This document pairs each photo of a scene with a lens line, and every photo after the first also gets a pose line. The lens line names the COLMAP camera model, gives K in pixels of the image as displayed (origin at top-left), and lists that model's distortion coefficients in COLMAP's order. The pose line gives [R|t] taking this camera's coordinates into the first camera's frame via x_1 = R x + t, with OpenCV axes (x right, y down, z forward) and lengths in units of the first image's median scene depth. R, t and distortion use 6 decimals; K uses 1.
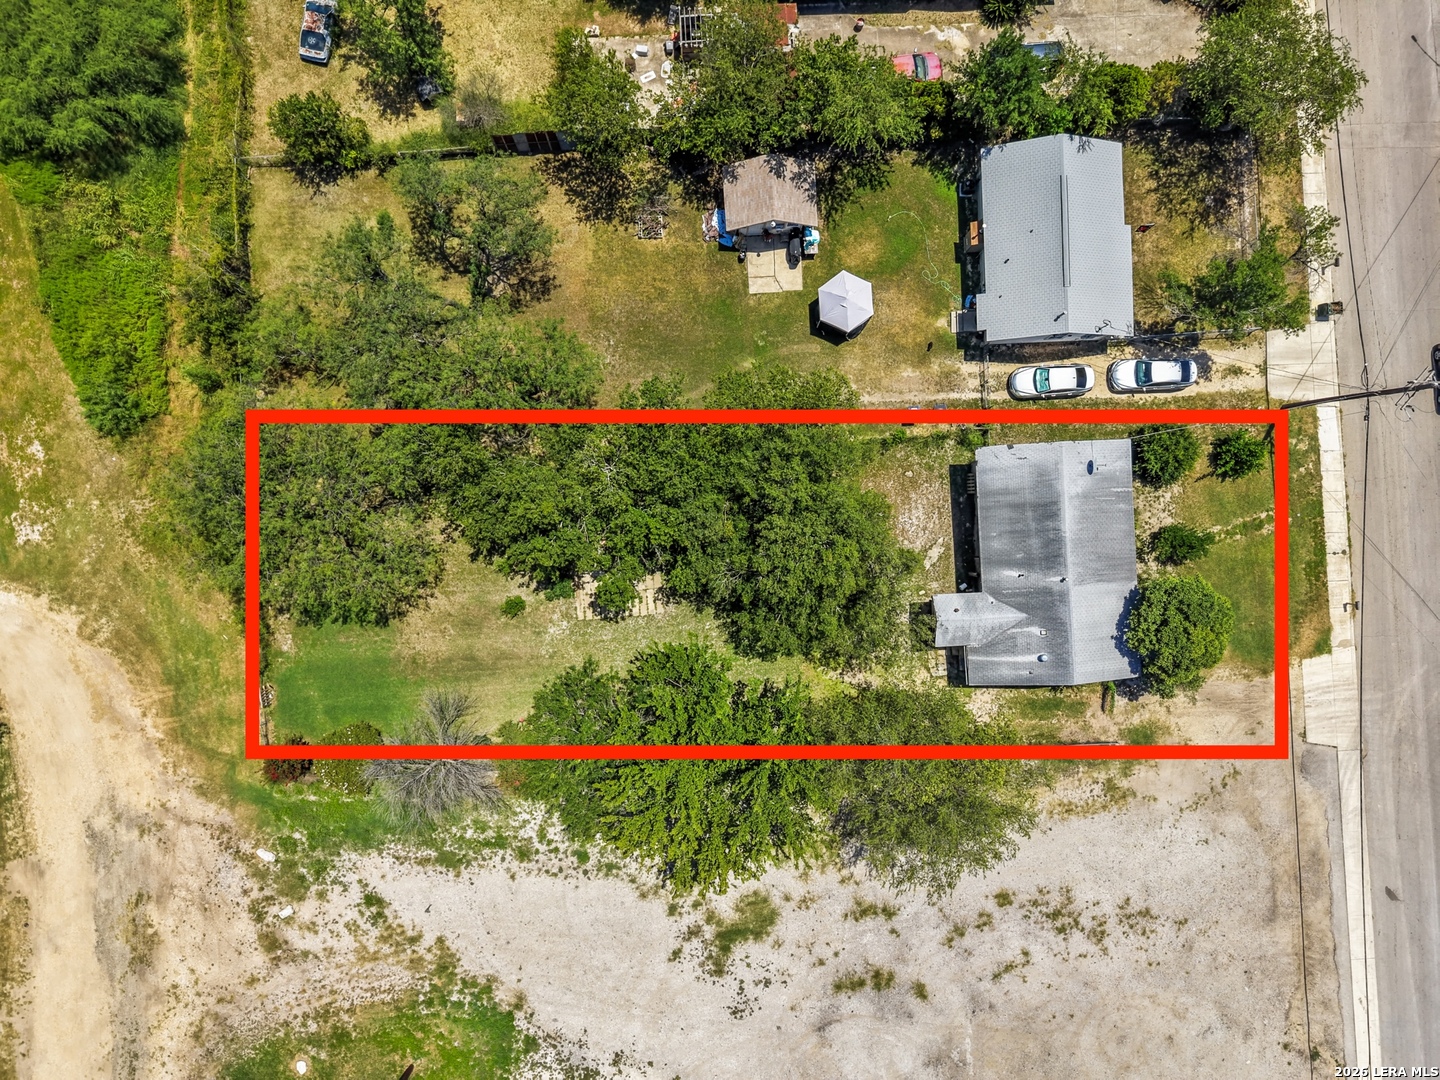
lens RADIAL K [[991.0, 0, 700.6], [0, 991.0, 543.6], [0, 0, 1]] dist [0.020205, -0.015803]
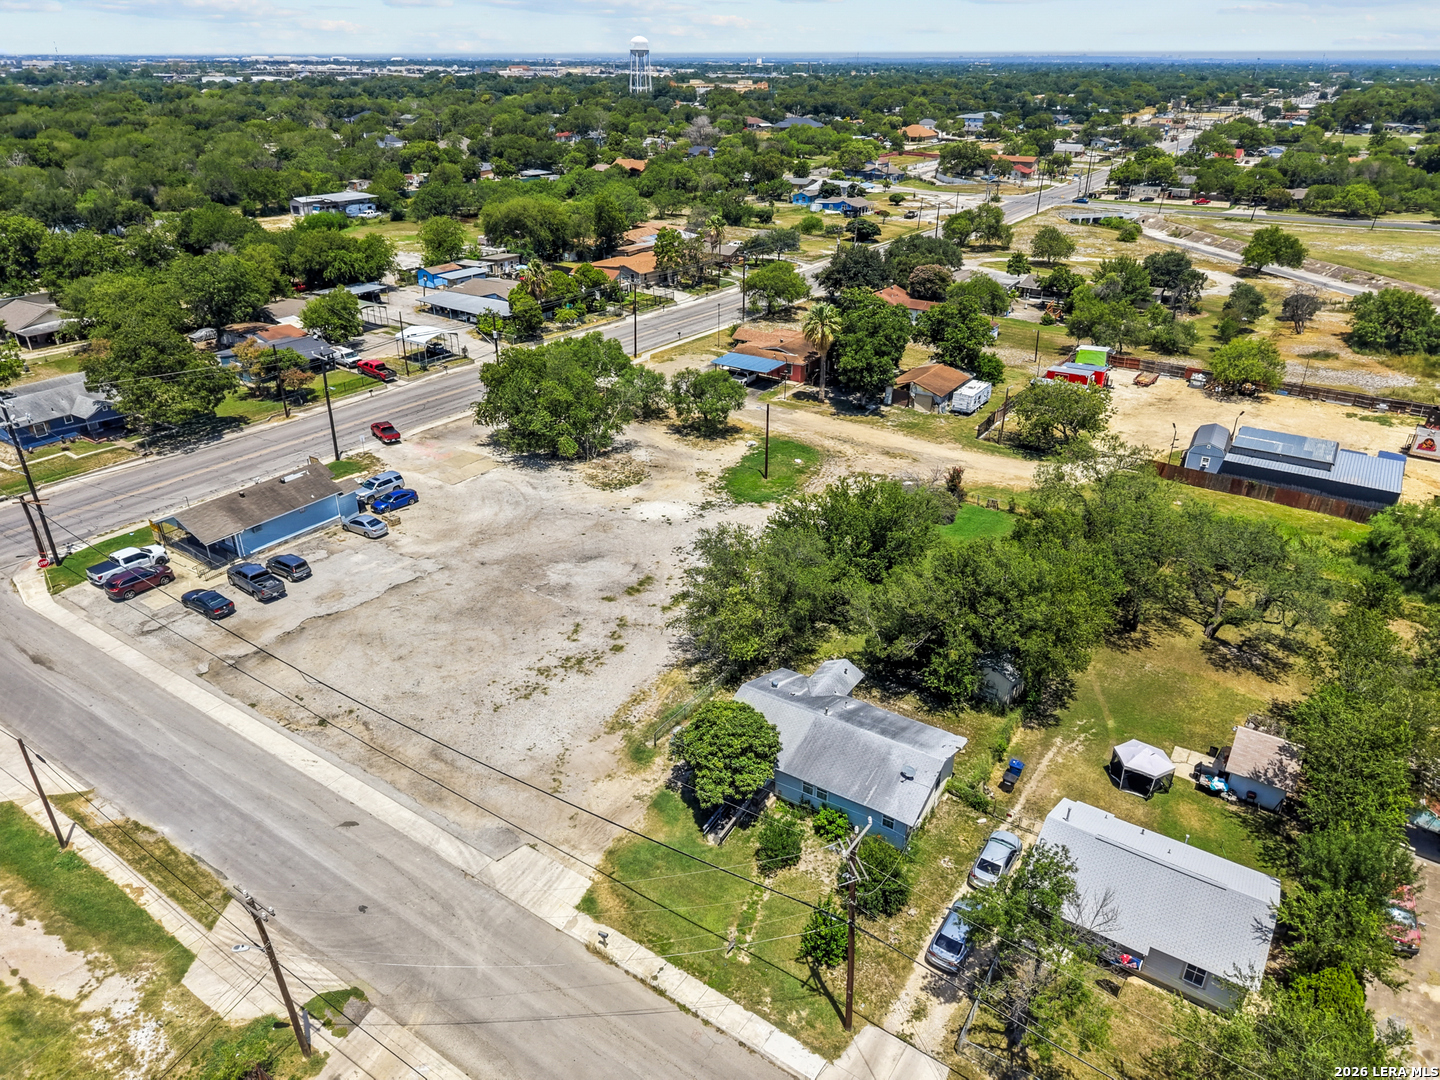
lens RADIAL K [[942.6, 0, 718.2], [0, 942.6, 522.5], [0, 0, 1]] dist [0.074010, -0.072038]
pose [[-0.593271, 0.328917, -0.734740, 1.062450], [-0.804496, -0.274637, 0.526651, -0.338760], [-0.028563, 0.903542, 0.427547, 0.333952]]
